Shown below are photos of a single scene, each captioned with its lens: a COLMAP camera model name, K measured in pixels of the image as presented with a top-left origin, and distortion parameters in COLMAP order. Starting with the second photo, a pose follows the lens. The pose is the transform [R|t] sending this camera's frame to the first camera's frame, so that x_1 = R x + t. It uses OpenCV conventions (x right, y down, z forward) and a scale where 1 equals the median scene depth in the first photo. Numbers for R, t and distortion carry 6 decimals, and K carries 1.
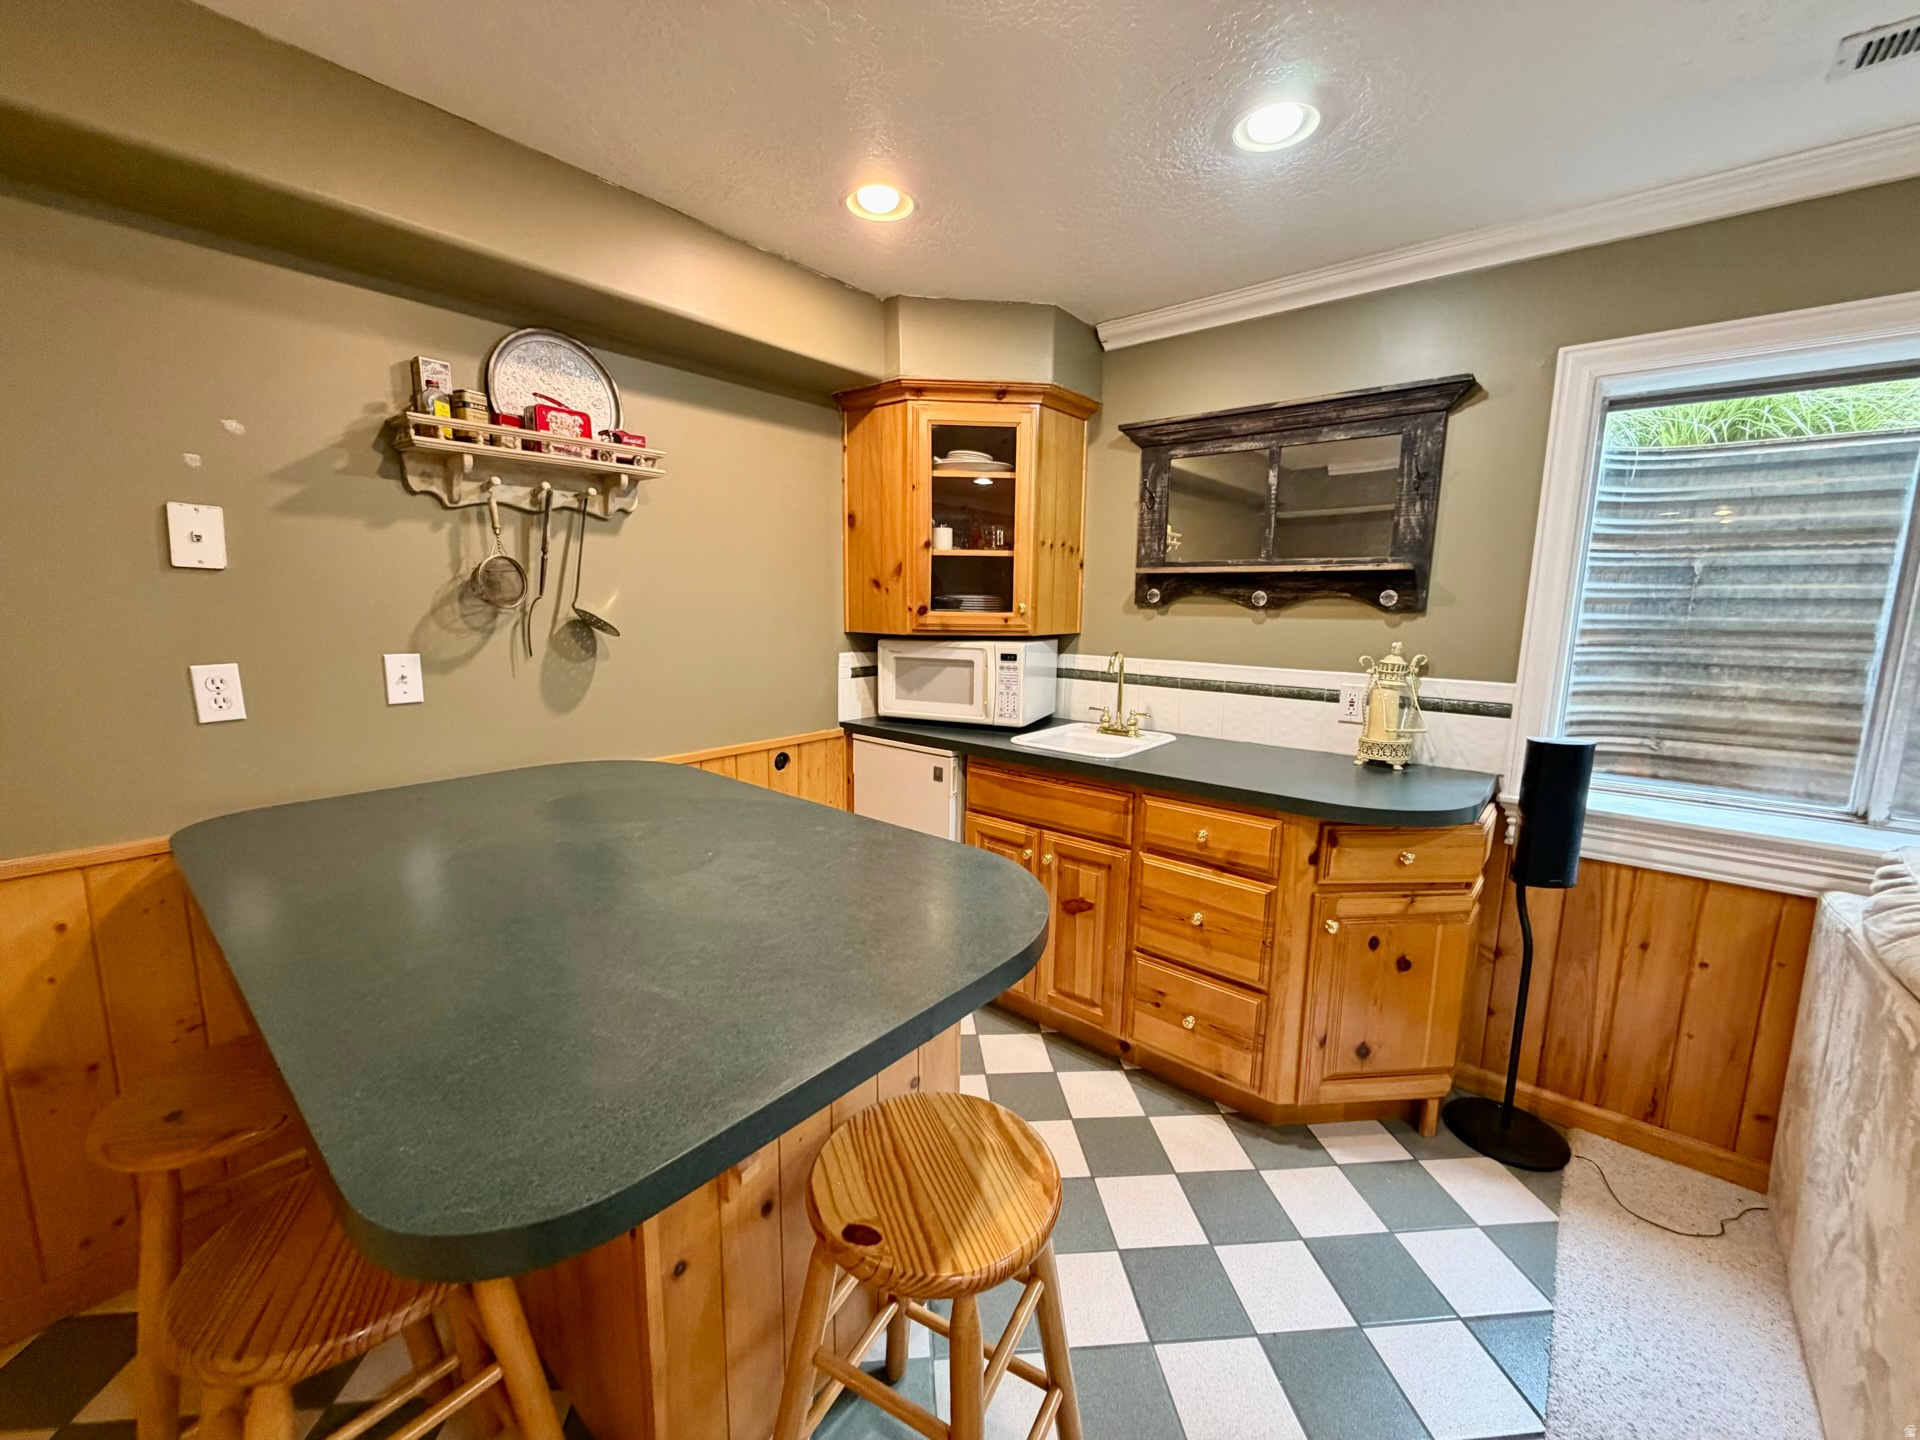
lens RADIAL K [[762.5, 0, 955.2], [0, 762.5, 716.8], [0, 0, 1]] dist [0.001558, 0.000193]
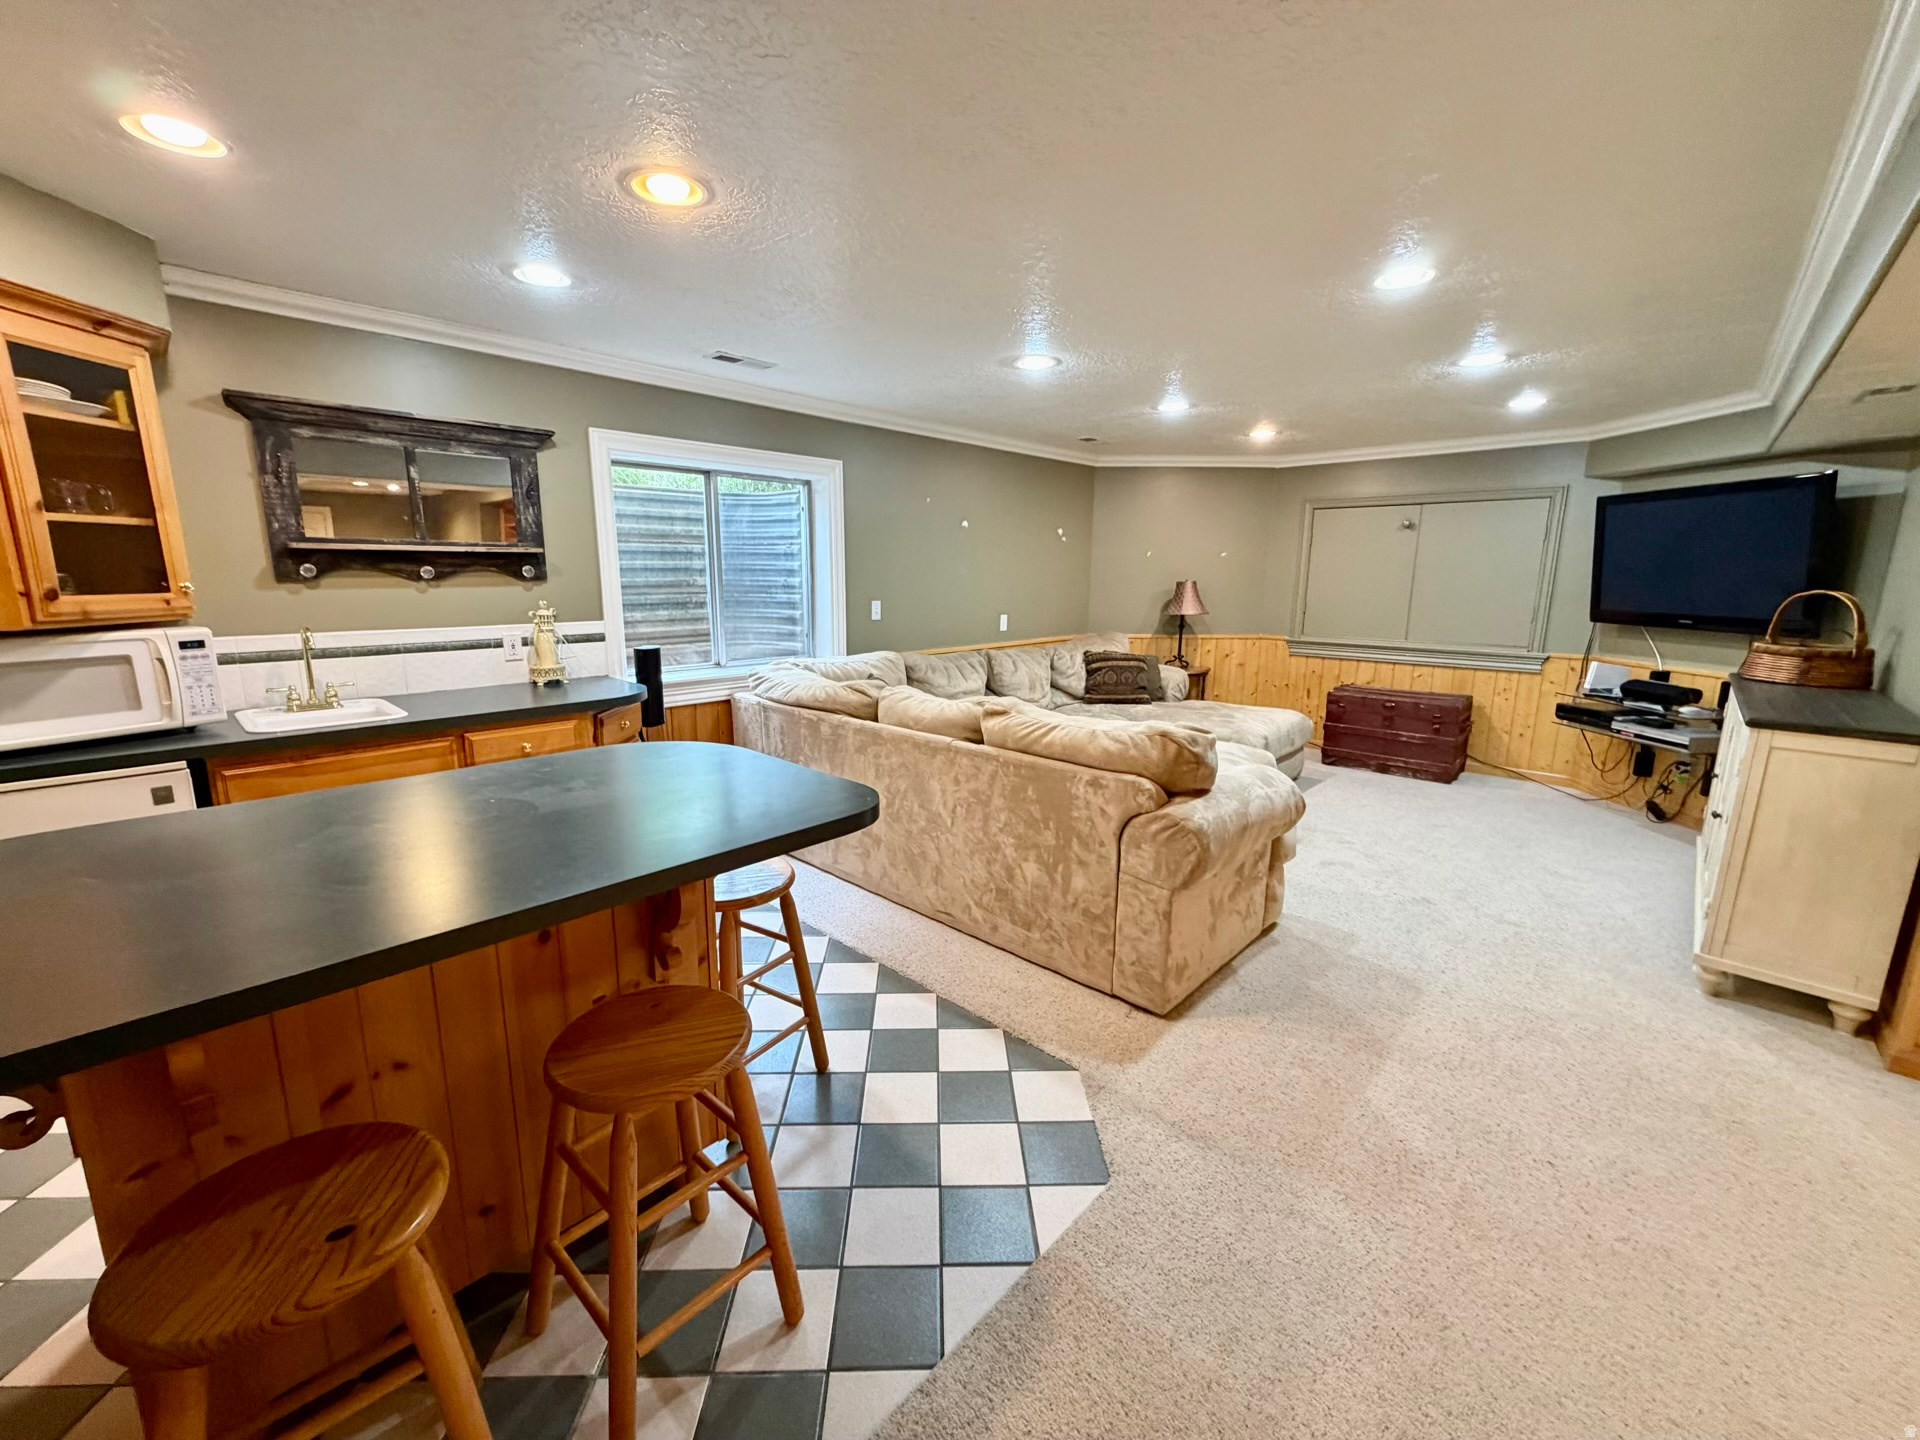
lens RADIAL K [[762.5, 0, 952.9], [0, 762.5, 717.4], [0, 0, 1]] dist [0.001558, 0.000193]
pose [[0.058852, -0.200563, 0.977911, -0.791728], [0.156156, 0.969400, 0.189420, -0.029613], [-0.985978, 0.141559, 0.088371, 0.092024]]
